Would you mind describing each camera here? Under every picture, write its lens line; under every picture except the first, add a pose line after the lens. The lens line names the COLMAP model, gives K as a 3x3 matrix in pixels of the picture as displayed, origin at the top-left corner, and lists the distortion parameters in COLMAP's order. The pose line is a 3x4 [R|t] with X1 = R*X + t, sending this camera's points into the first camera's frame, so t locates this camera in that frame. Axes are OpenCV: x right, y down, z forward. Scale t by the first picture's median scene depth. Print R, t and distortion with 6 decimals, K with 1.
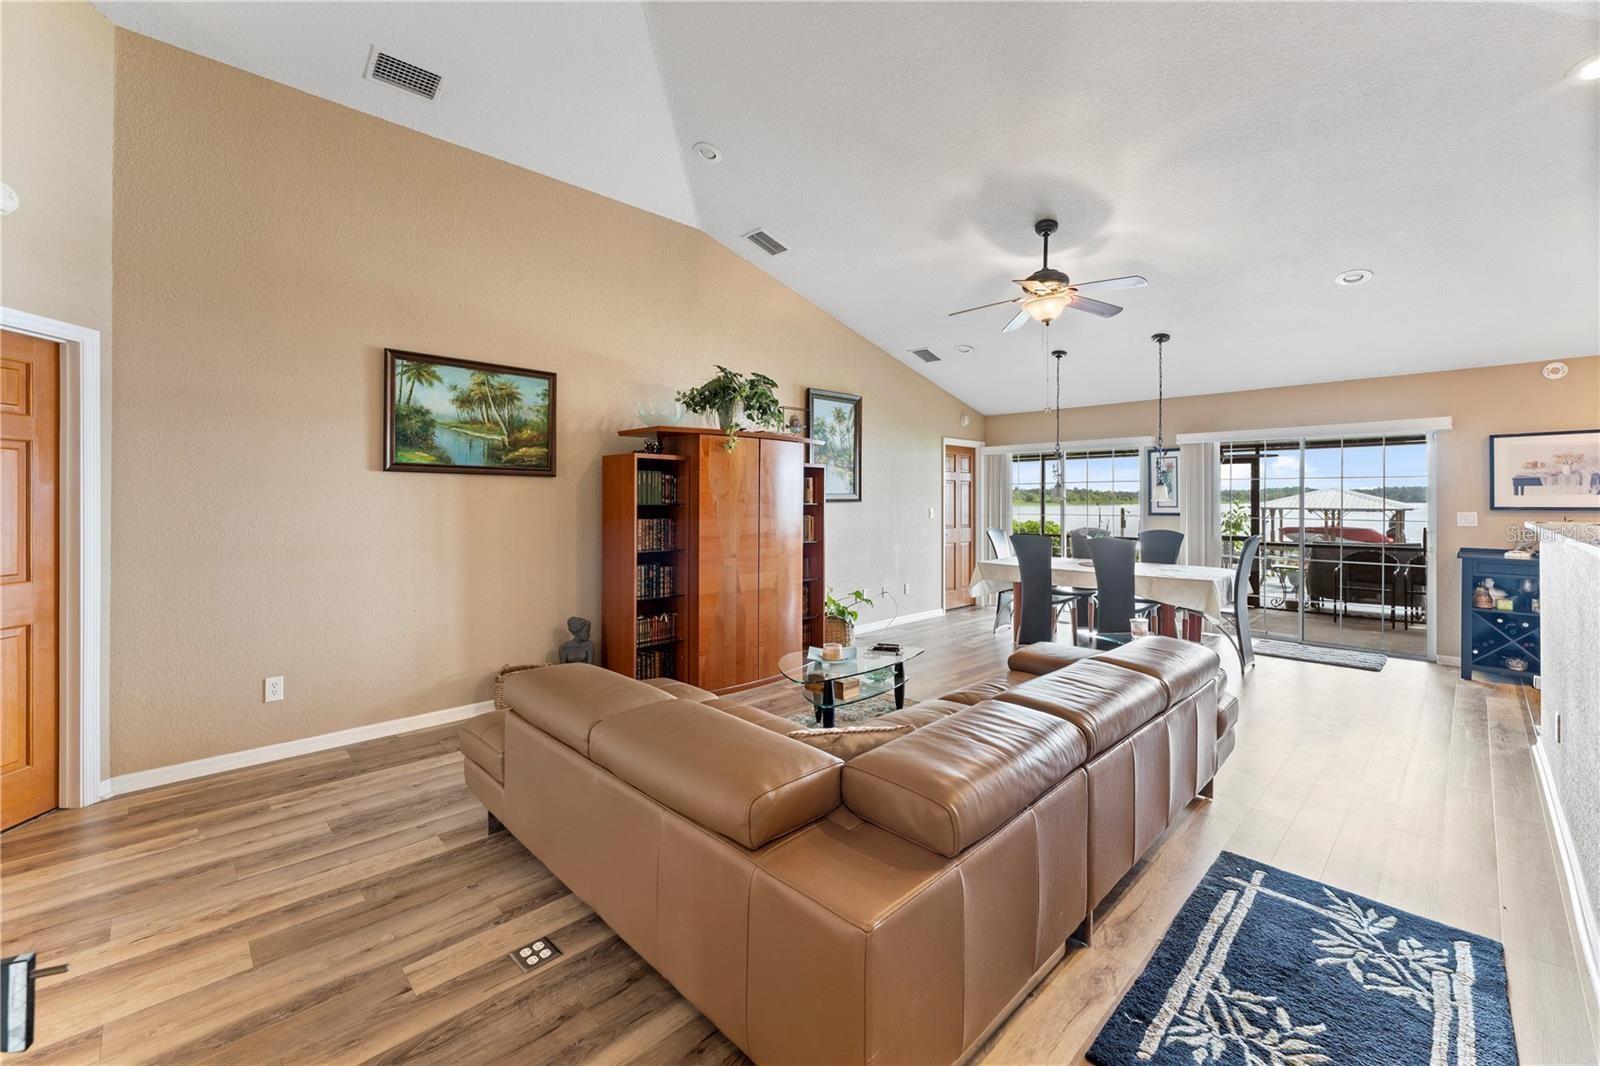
lens RADIAL K [[652.0, 0, 797.6], [0, 652.0, 495.4], [0, 0, 1]] dist [0.001139, 0.000004]
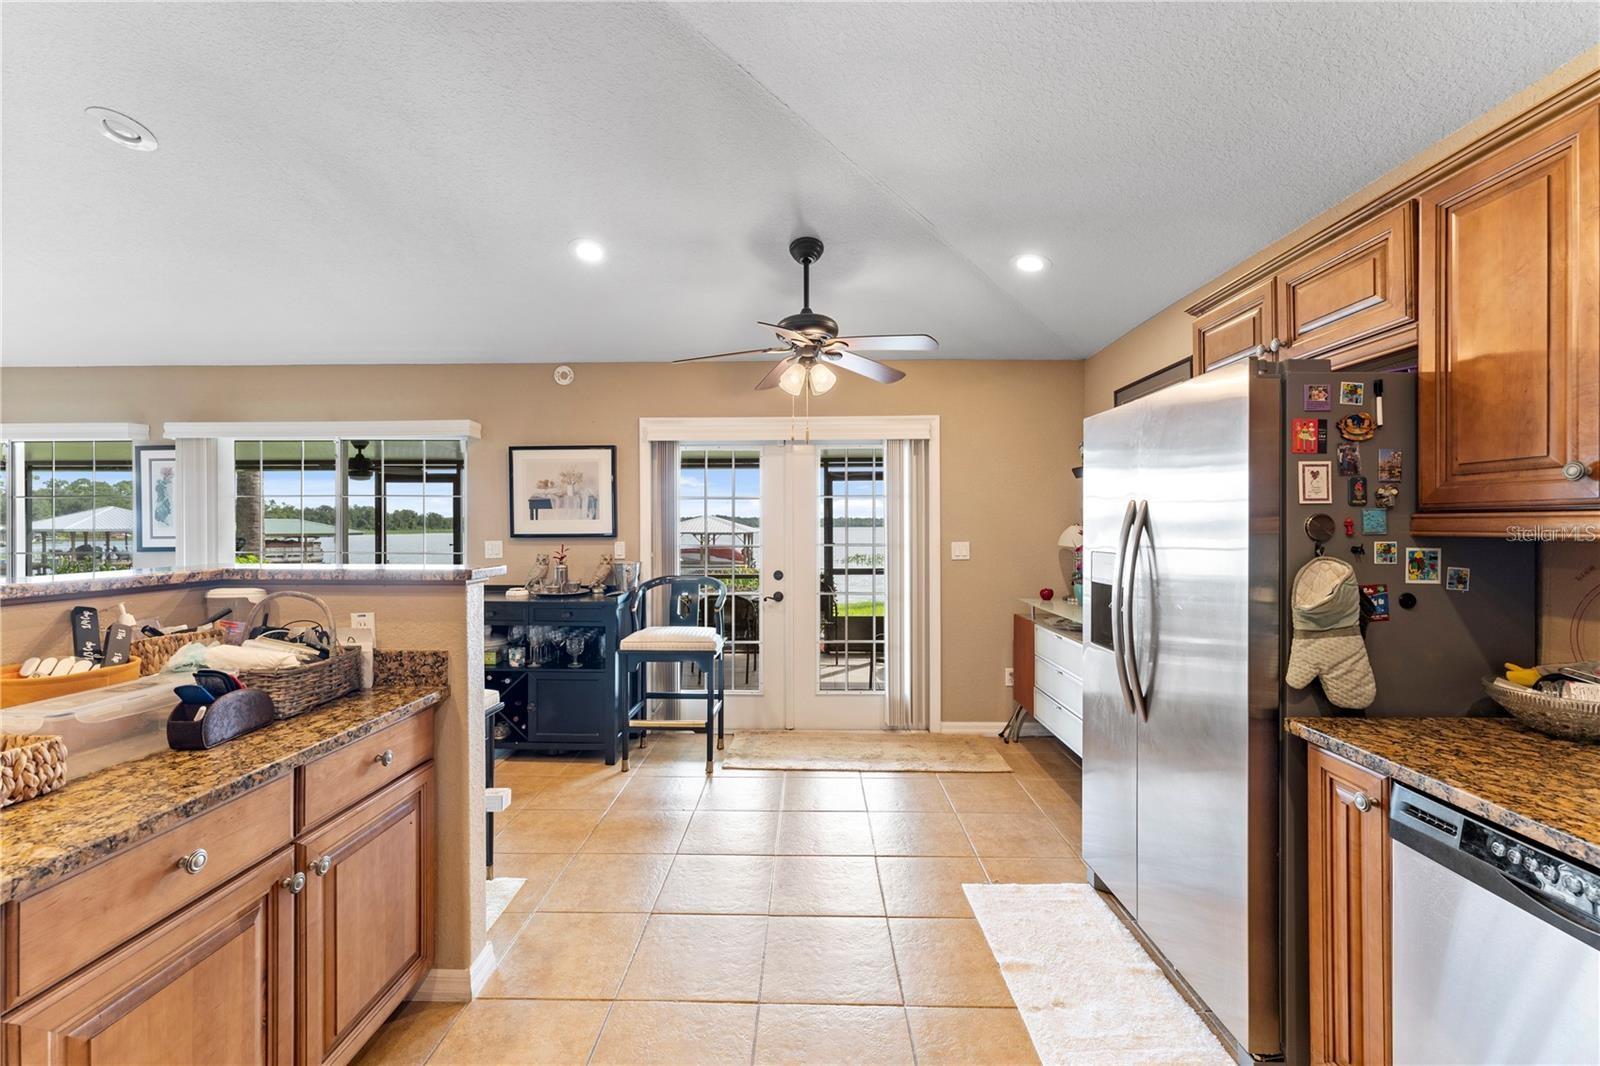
lens RADIAL K [[639.6, 0, 800.5], [0, 639.6, 539.8], [0, 0, 1]] dist [-0.001189, -0.000149]
pose [[0.715121, -0.017537, 0.698780, 0.777420], [-0.002335, 0.999620, 0.027476, 0.002094], [-0.698997, -0.021280, 0.714808, 0.171054]]
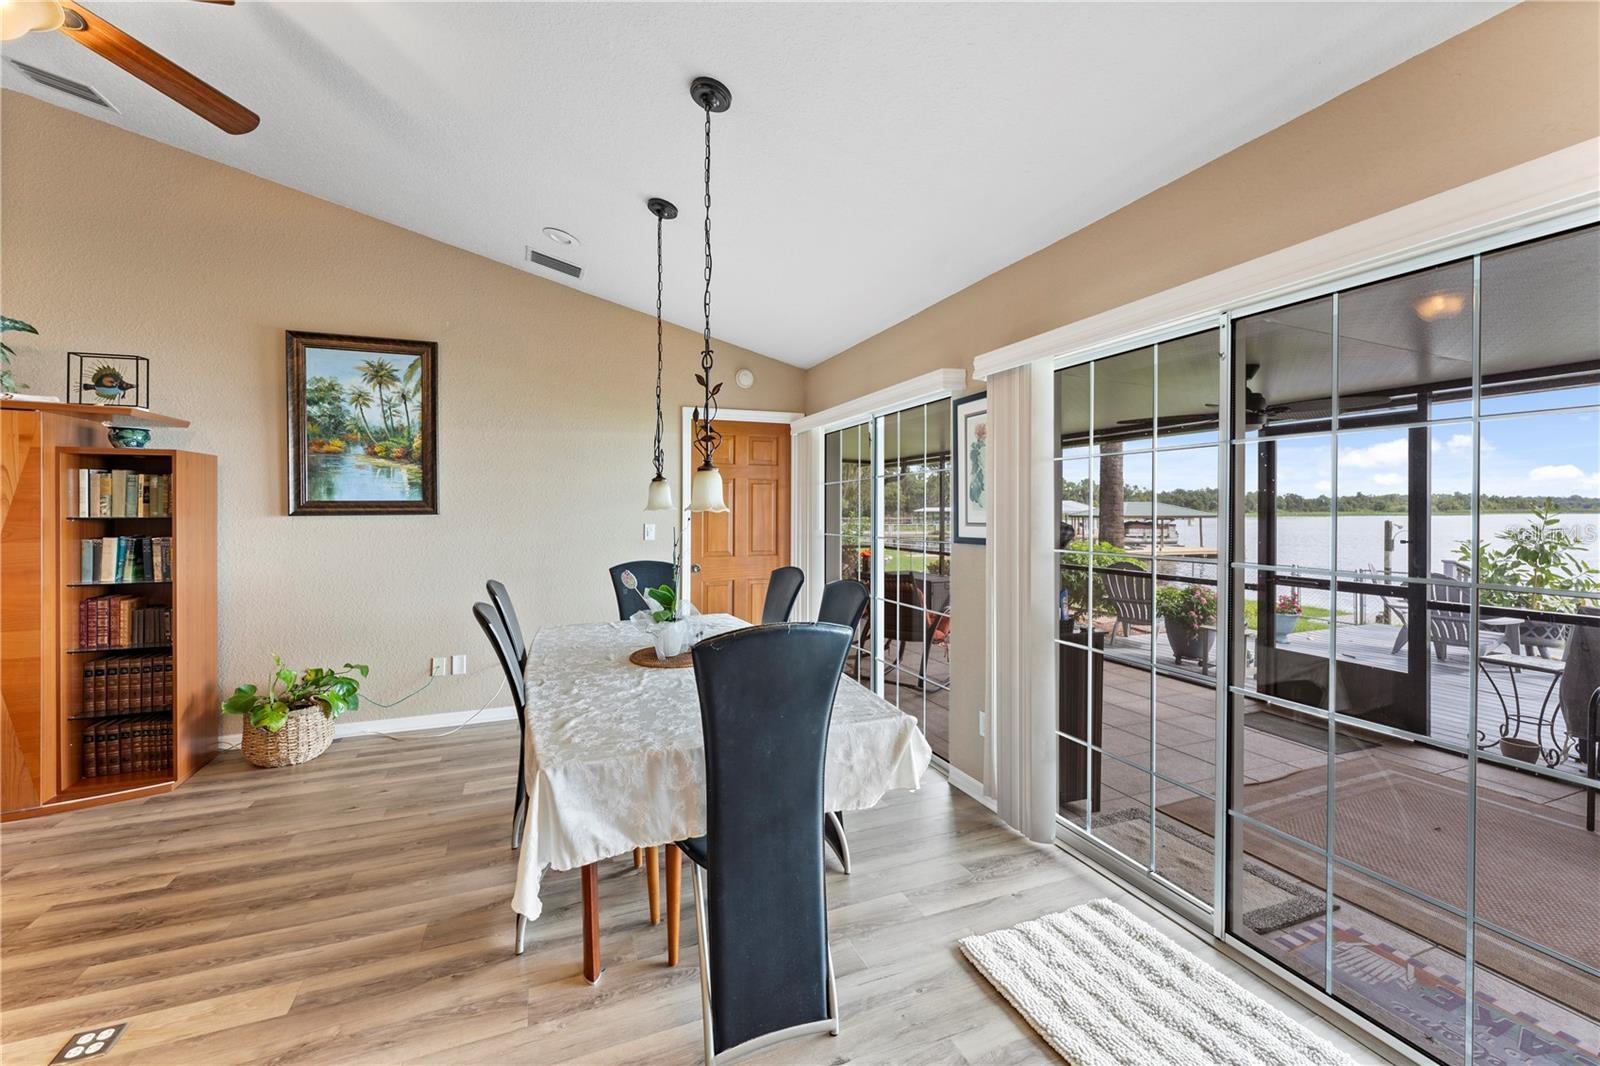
lens RADIAL K [[647.3, 0, 797.2], [0, 647.3, 507.5], [0, 0, 1]] dist [0.000443, 0.000032]
pose [[0.921685, -0.003407, -0.387923, 0.845026], [0.004908, 0.999984, 0.002879, 0.006005], [0.387907, -0.004557, 0.921687, 0.737365]]
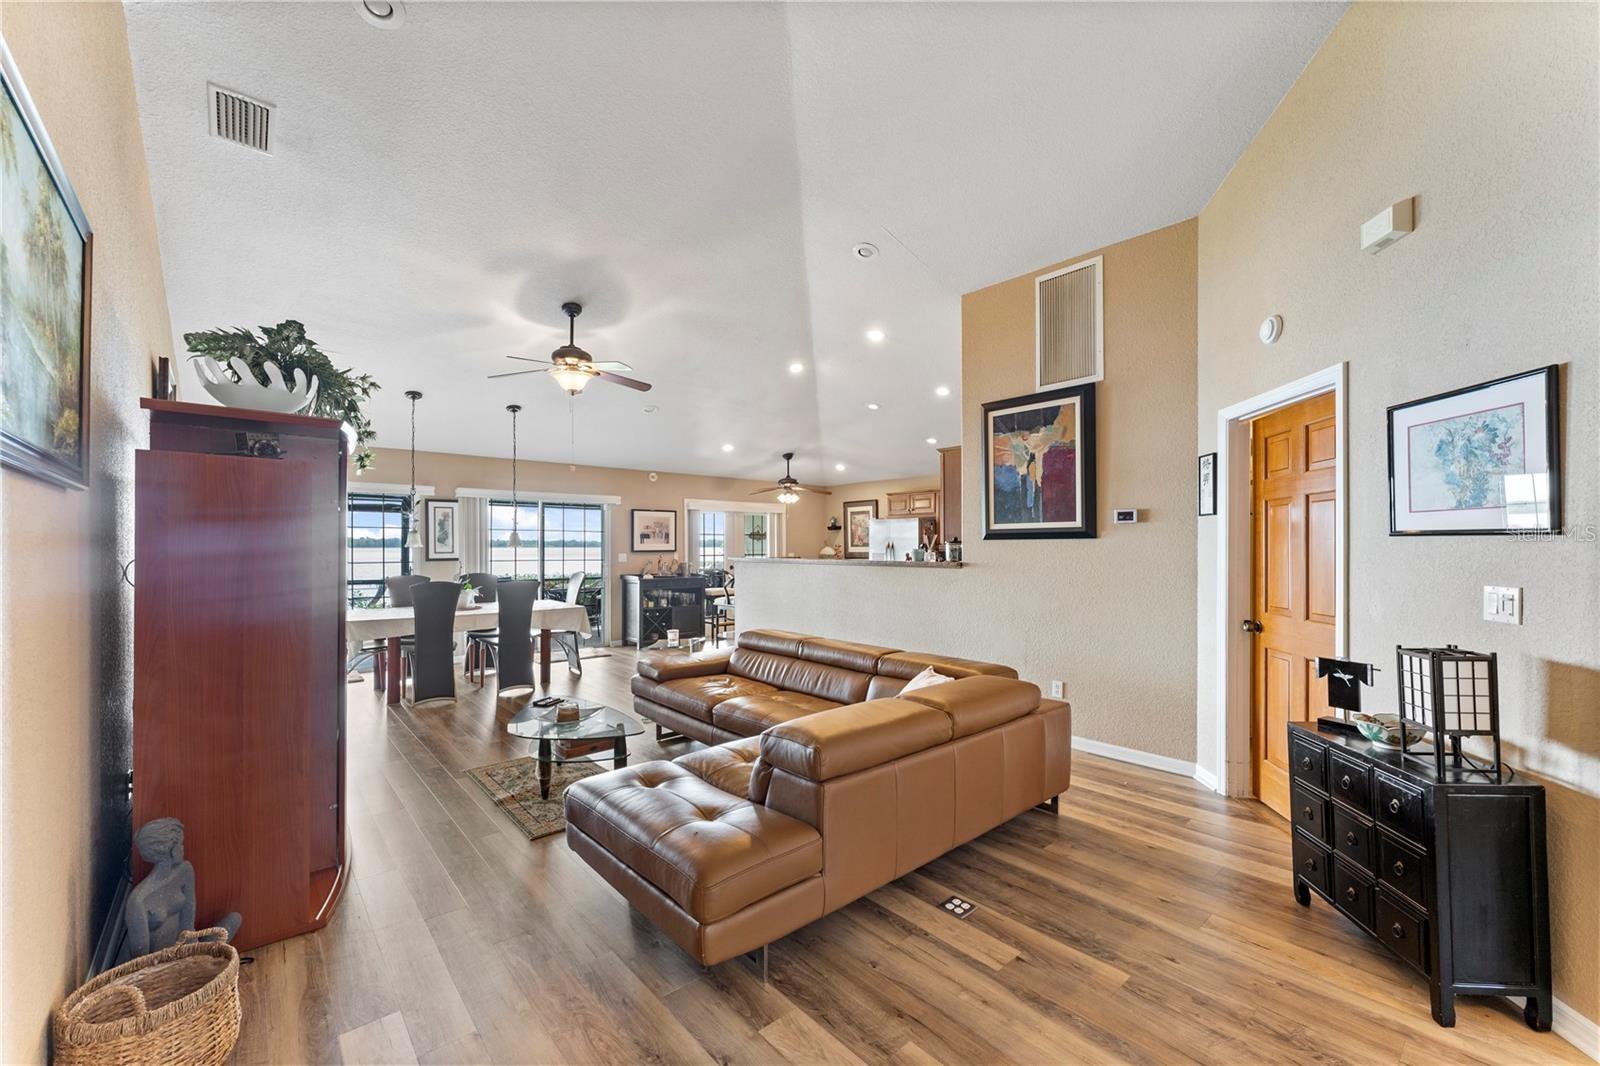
lens RADIAL K [[639.6, 0, 800.5], [0, 639.6, 539.8], [0, 0, 1]] dist [-0.001189, -0.000149]
pose [[0.056682, 0.009309, 0.998349, -0.628176], [-0.007618, 0.999931, -0.008892, 0.001307], [-0.998363, -0.007101, 0.056749, 0.467756]]
